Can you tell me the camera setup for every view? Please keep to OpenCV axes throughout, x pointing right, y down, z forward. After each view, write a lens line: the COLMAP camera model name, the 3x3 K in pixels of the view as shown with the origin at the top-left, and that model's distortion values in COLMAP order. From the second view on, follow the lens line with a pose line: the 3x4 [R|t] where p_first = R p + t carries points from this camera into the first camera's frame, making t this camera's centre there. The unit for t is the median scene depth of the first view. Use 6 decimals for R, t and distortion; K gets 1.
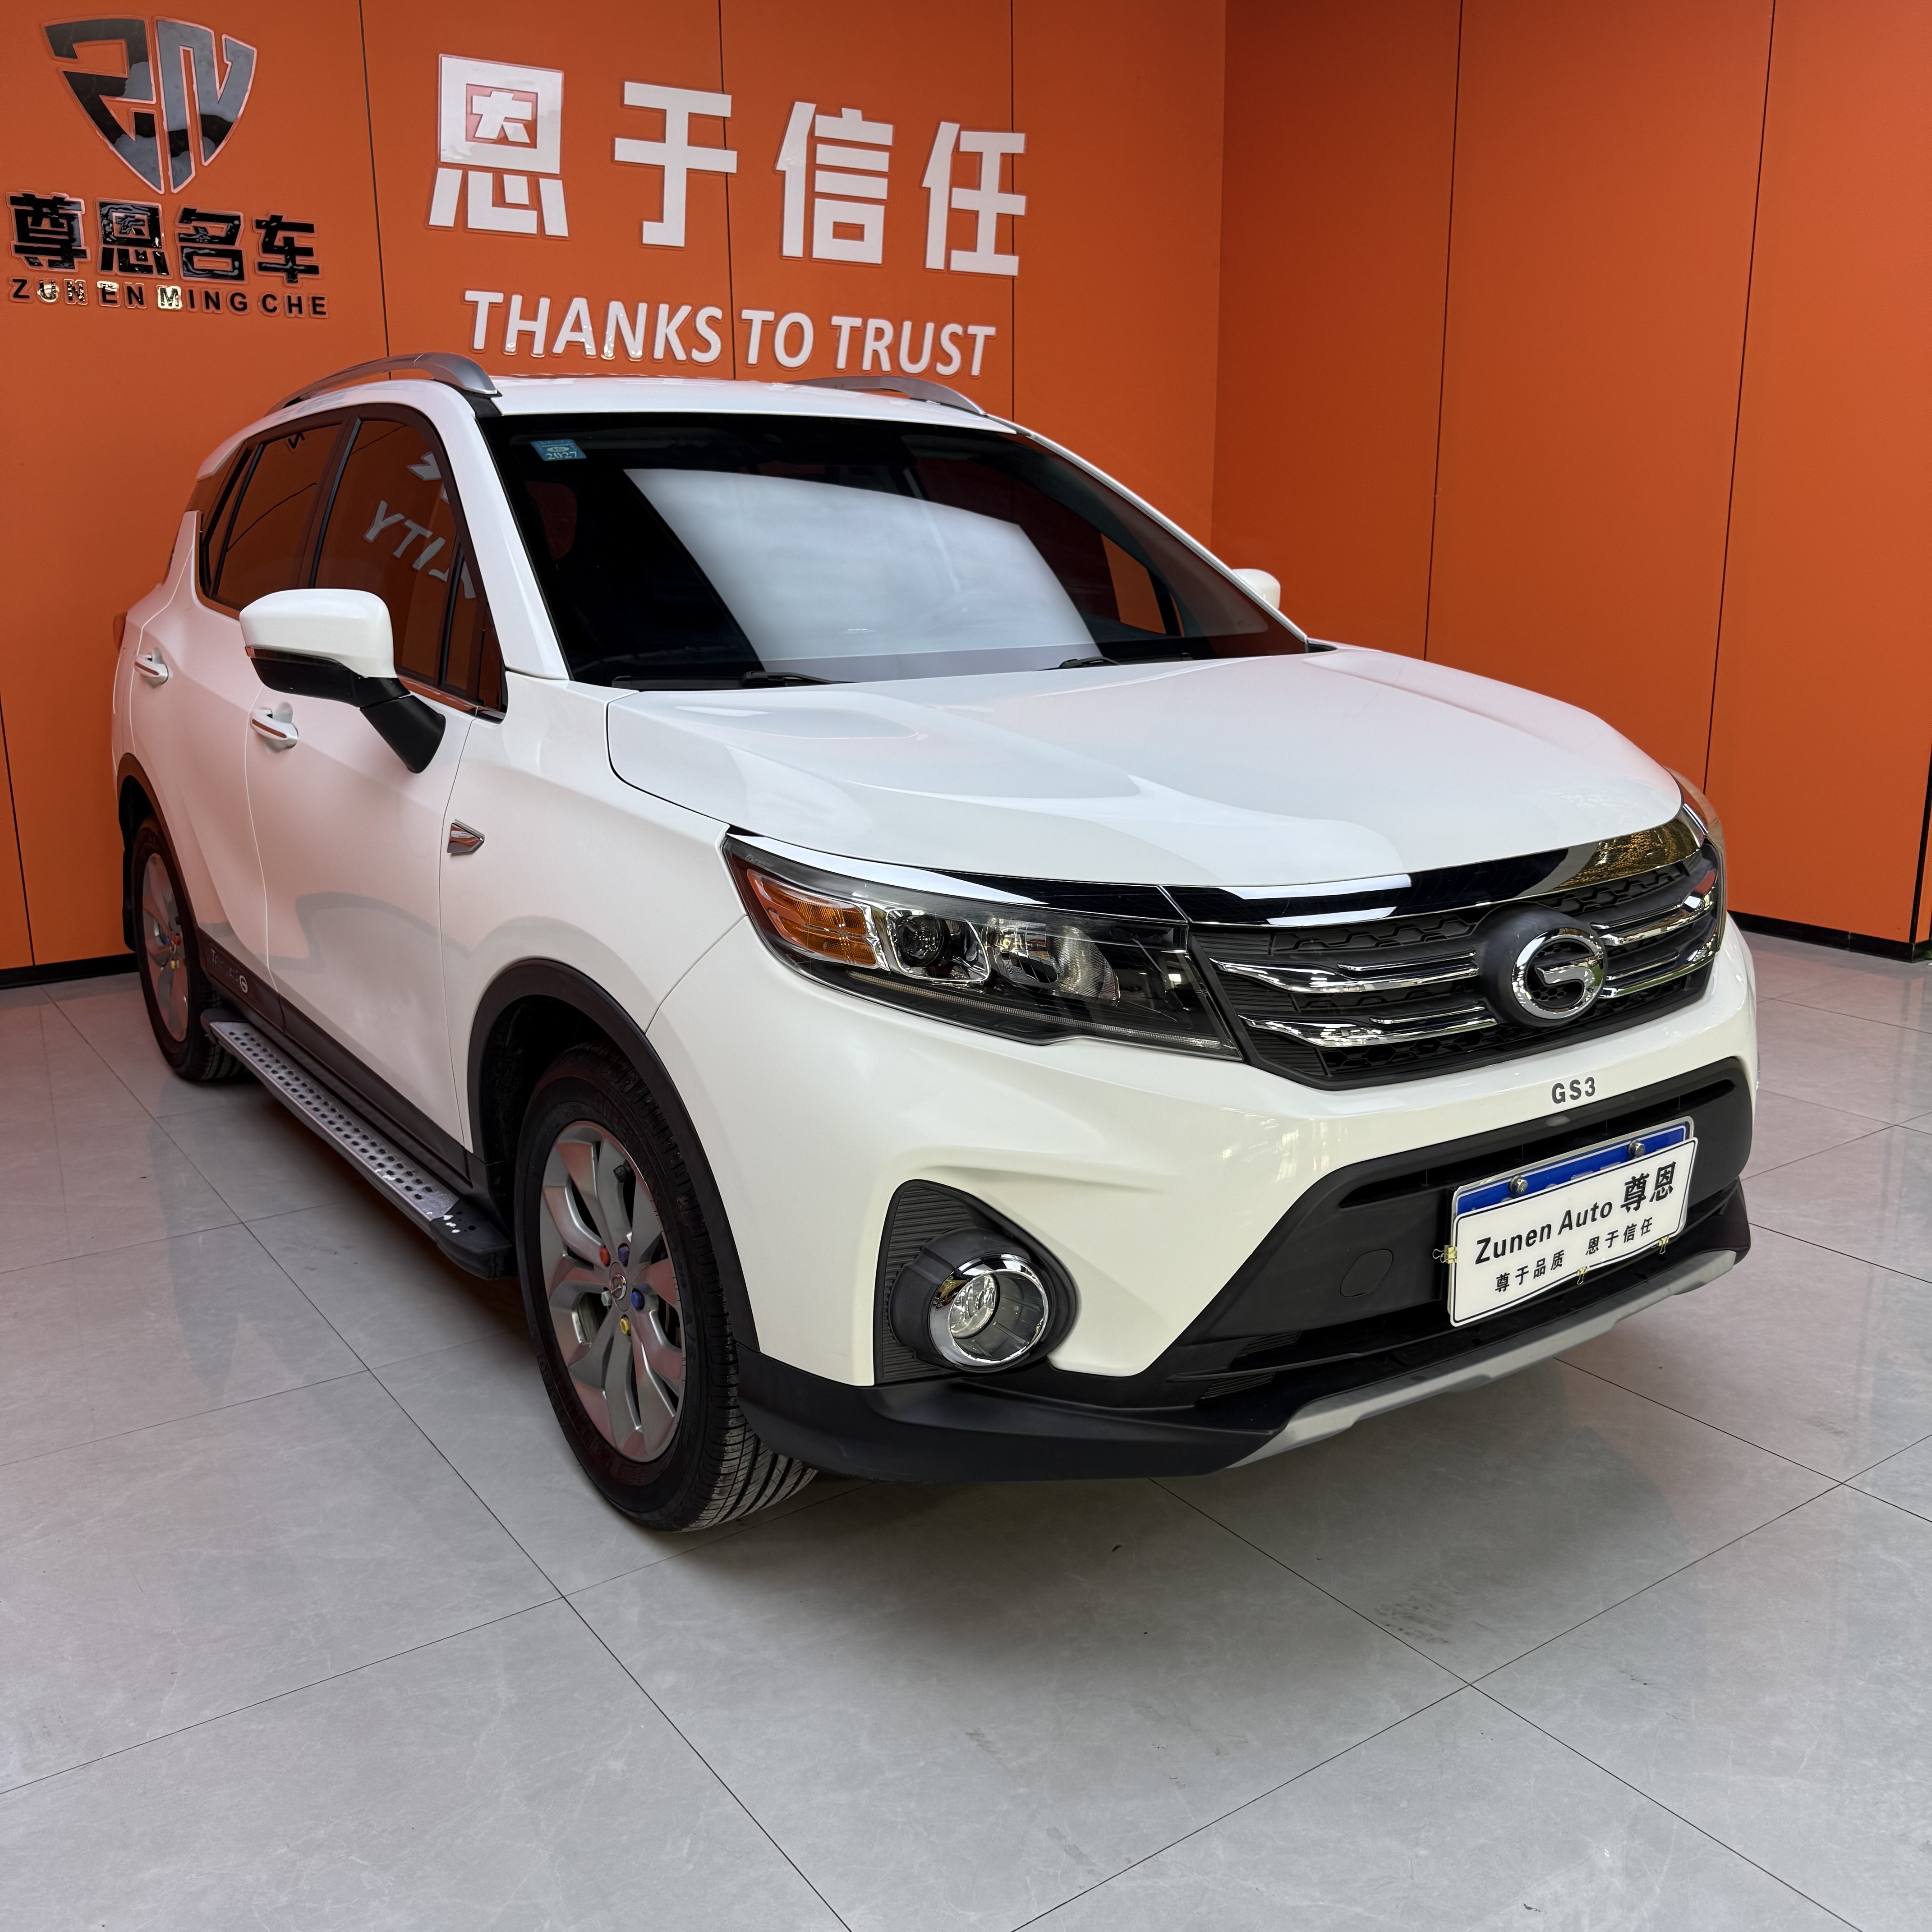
lens RADIAL K [[1859.1, 0, 973.3], [0, 1859.1, 967.9], [0, 0, 1]] dist [-0.012352, 0.000000]
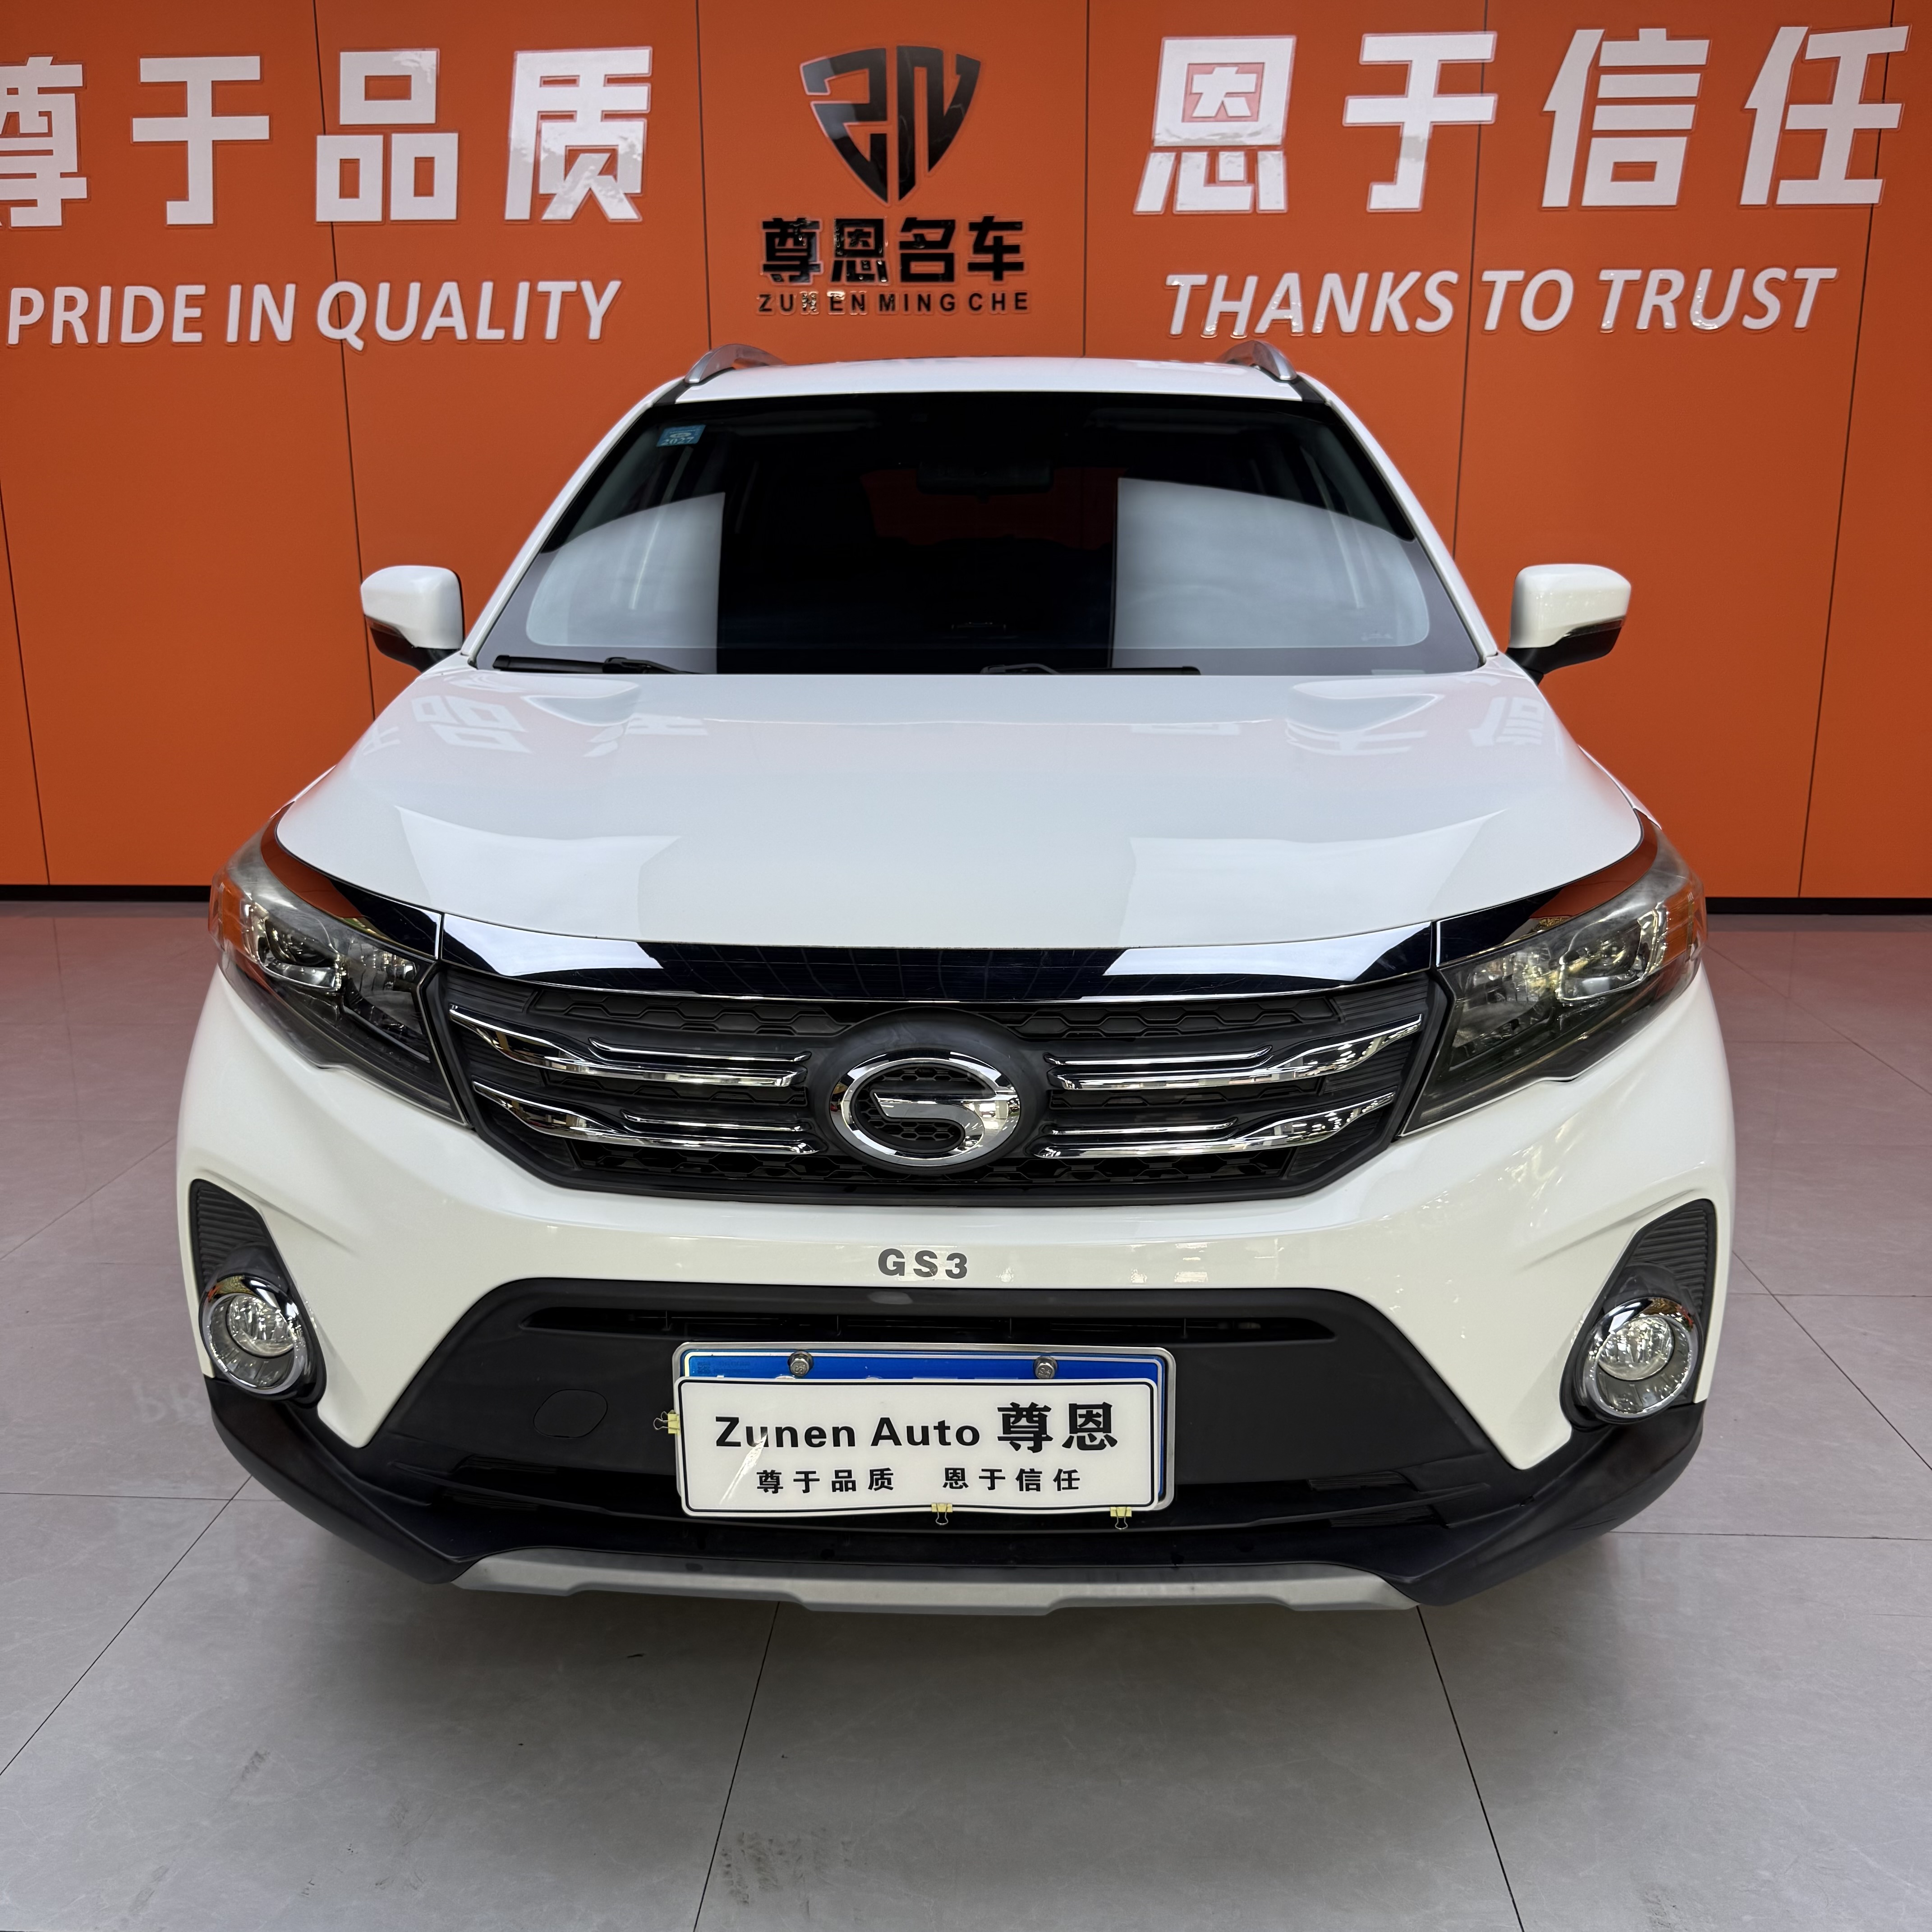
lens RADIAL K [[1859.1, 0, 985.2], [0, 1859.1, 962.4], [0, 0, 1]] dist [-0.012352, 0.000000]
pose [[0.786577, 0.146265, -0.599919, 0.299703], [-0.142487, 0.988315, 0.054138, -0.038711], [0.600828, 0.042897, 0.798227, 0.157591]]
